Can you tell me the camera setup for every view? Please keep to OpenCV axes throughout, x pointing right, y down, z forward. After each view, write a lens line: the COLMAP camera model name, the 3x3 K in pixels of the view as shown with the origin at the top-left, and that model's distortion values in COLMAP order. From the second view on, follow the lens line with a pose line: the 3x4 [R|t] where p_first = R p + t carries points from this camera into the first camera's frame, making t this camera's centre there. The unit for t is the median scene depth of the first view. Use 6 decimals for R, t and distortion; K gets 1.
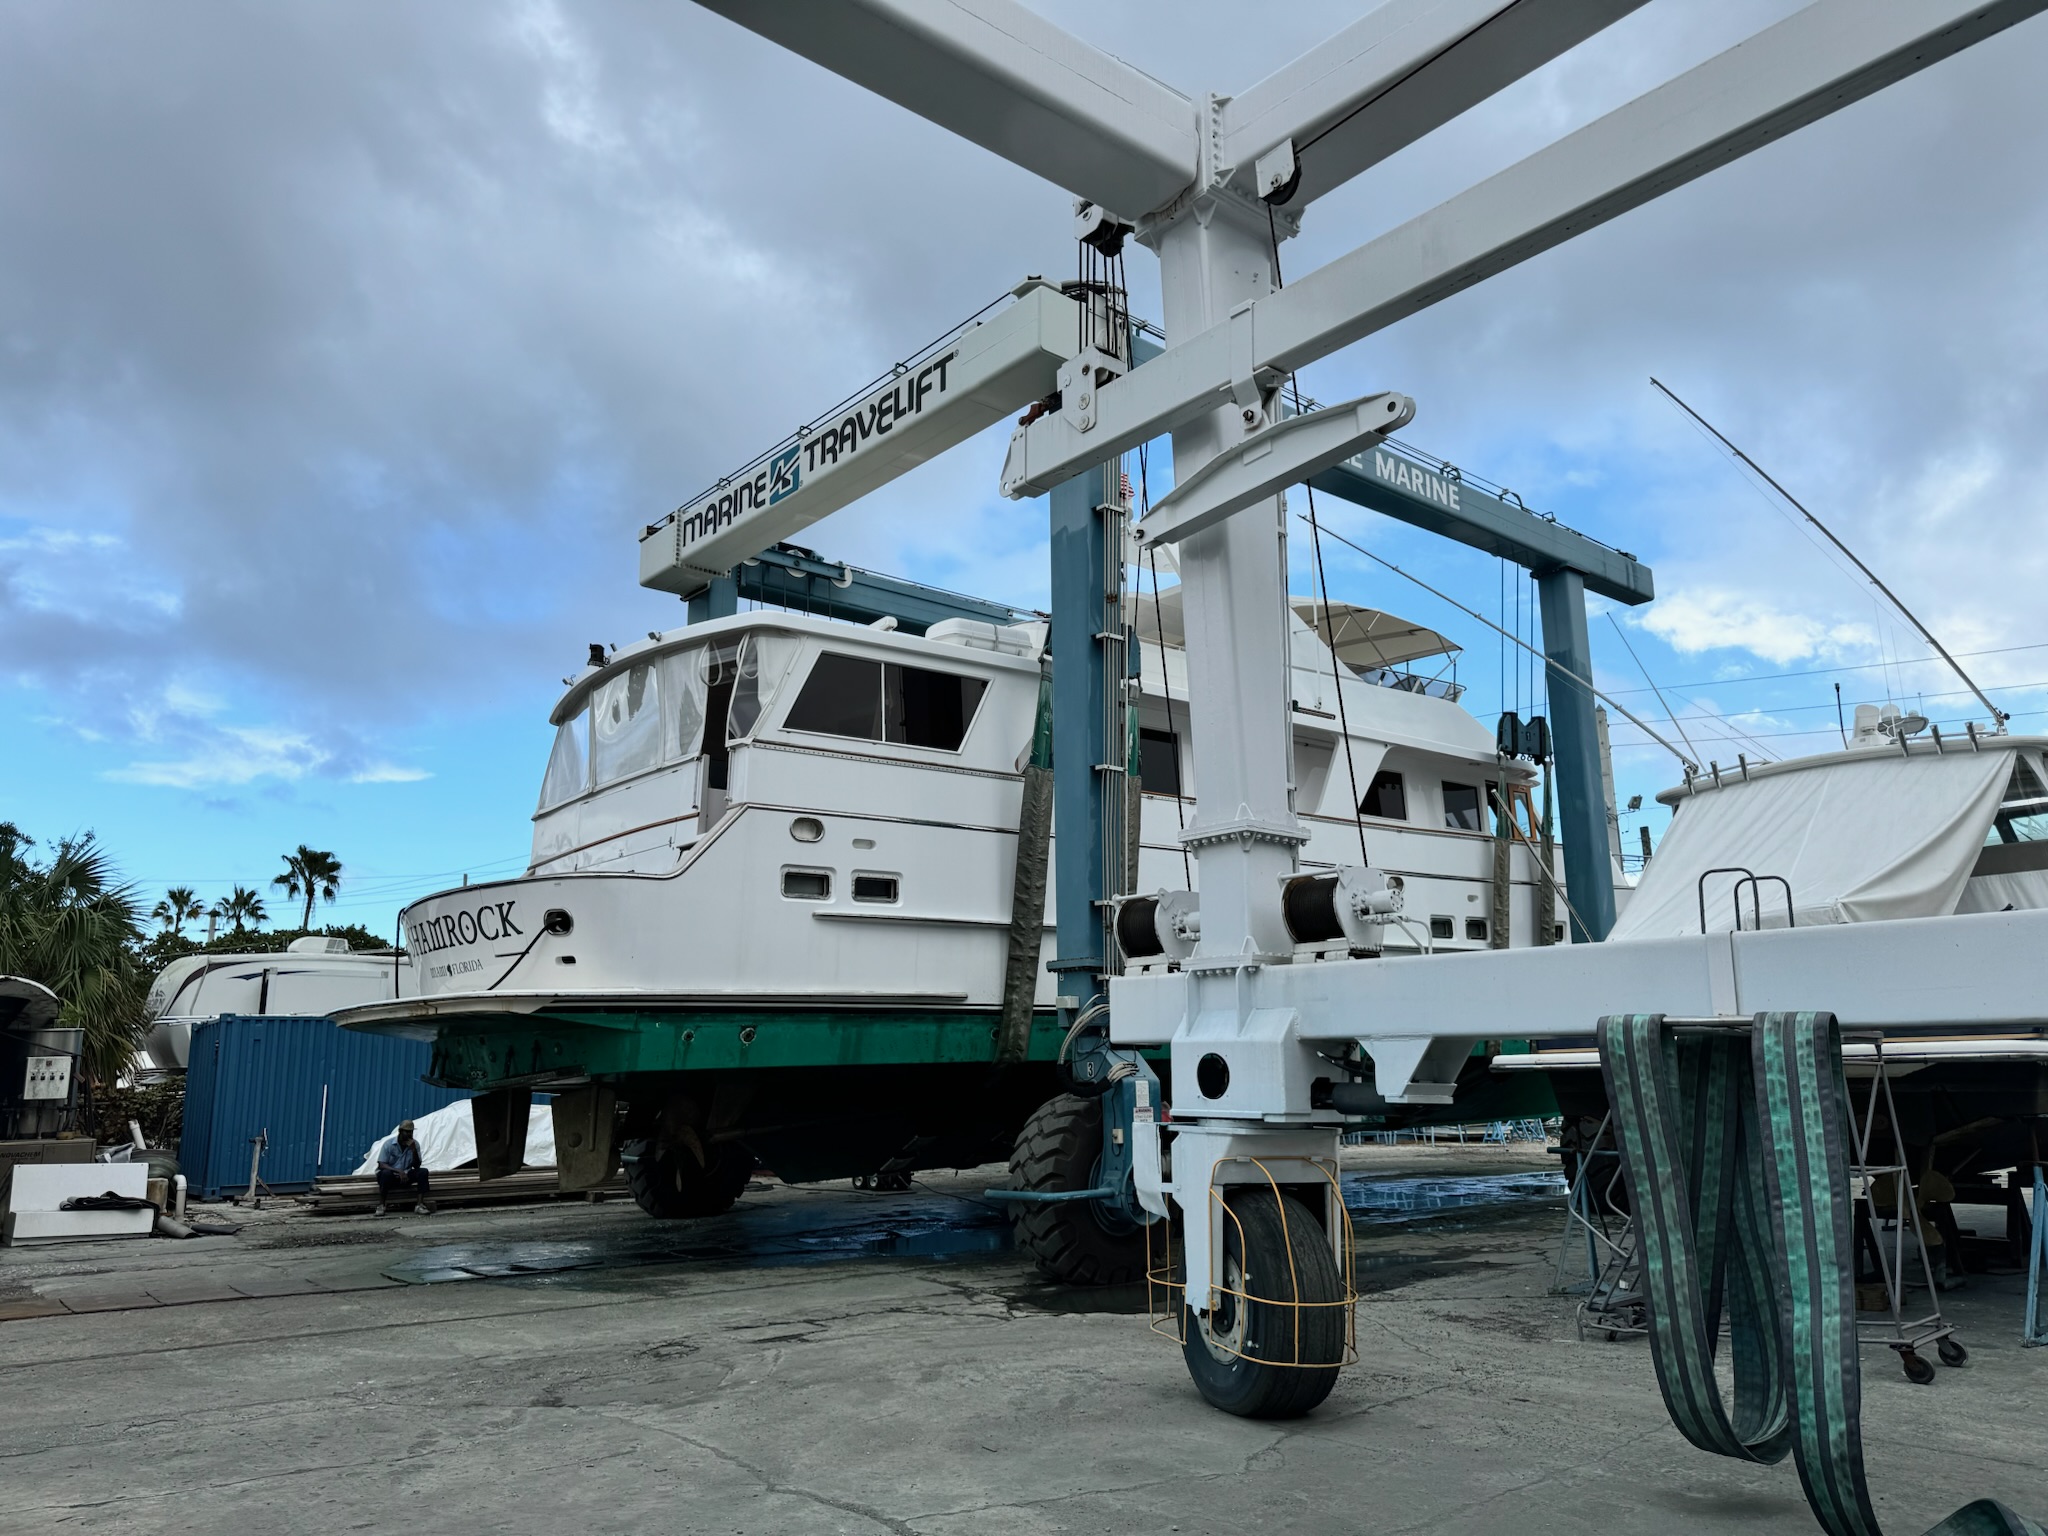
lens RADIAL K [[1449.8, 0, 1031.3], [0, 1449.8, 771.8], [0, 0, 1]] dist [0.093329, 0.000132]
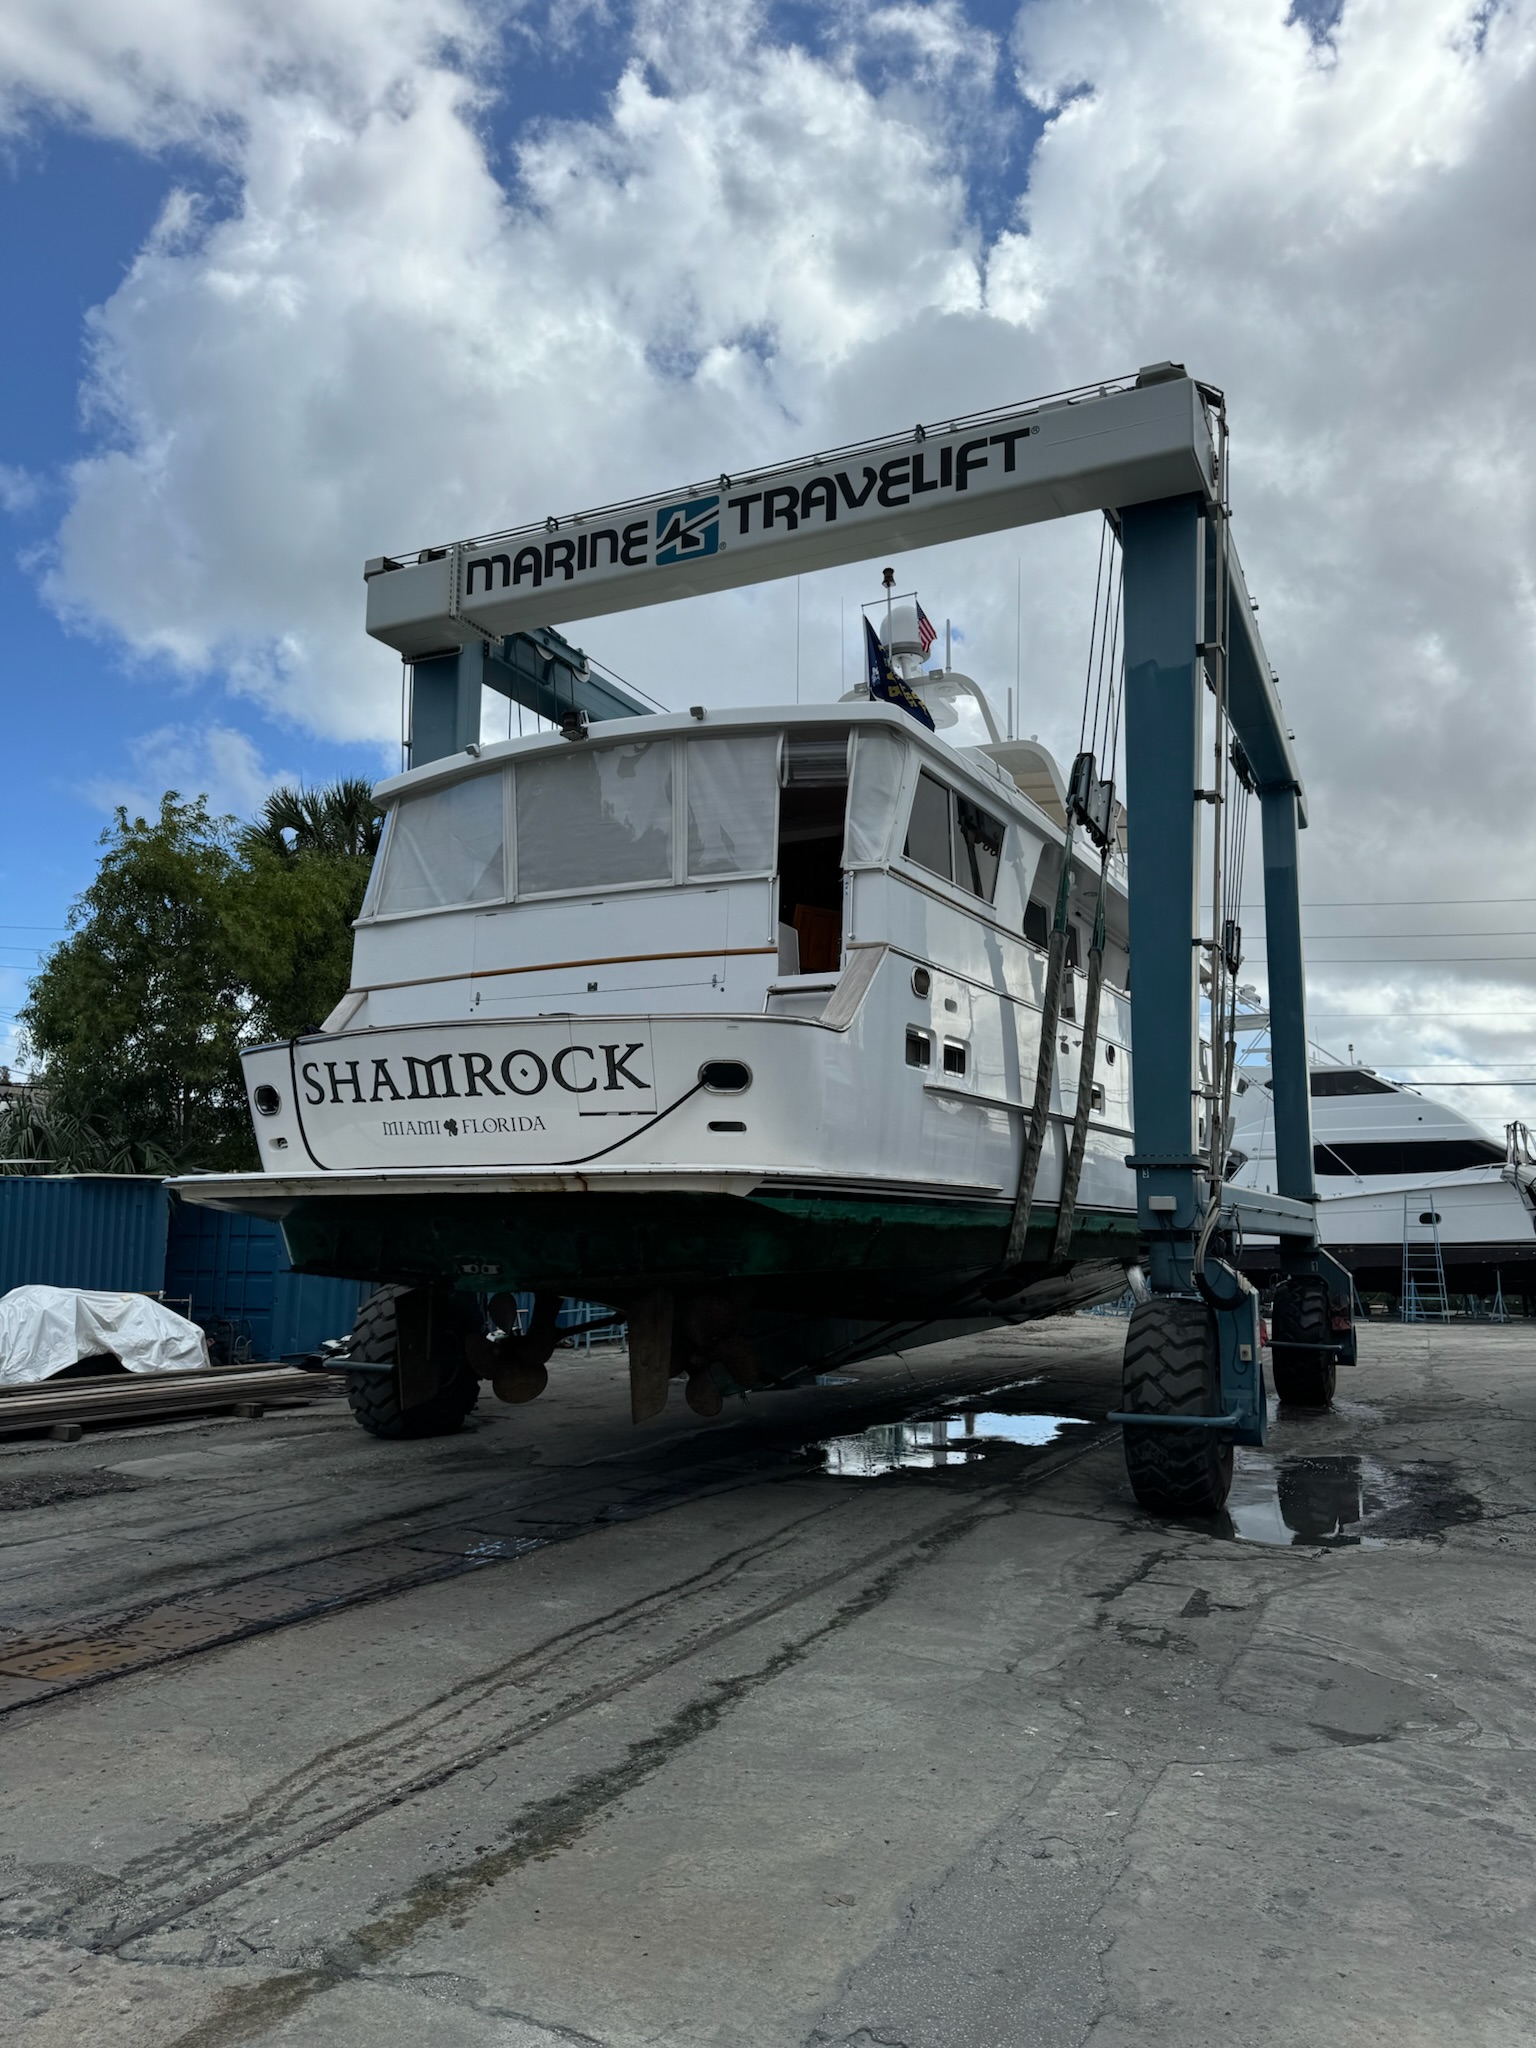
lens RADIAL K [[1455.0, 0, 774.4], [0, 1455.0, 1036.4], [0, 0, 1]] dist [0.107358, -0.150023]
pose [[0.915086, 0.076805, 0.395878, -0.440956], [-0.103182, 0.993610, 0.045738, 0.032721], [-0.389836, -0.082701, 0.917163, 0.222660]]
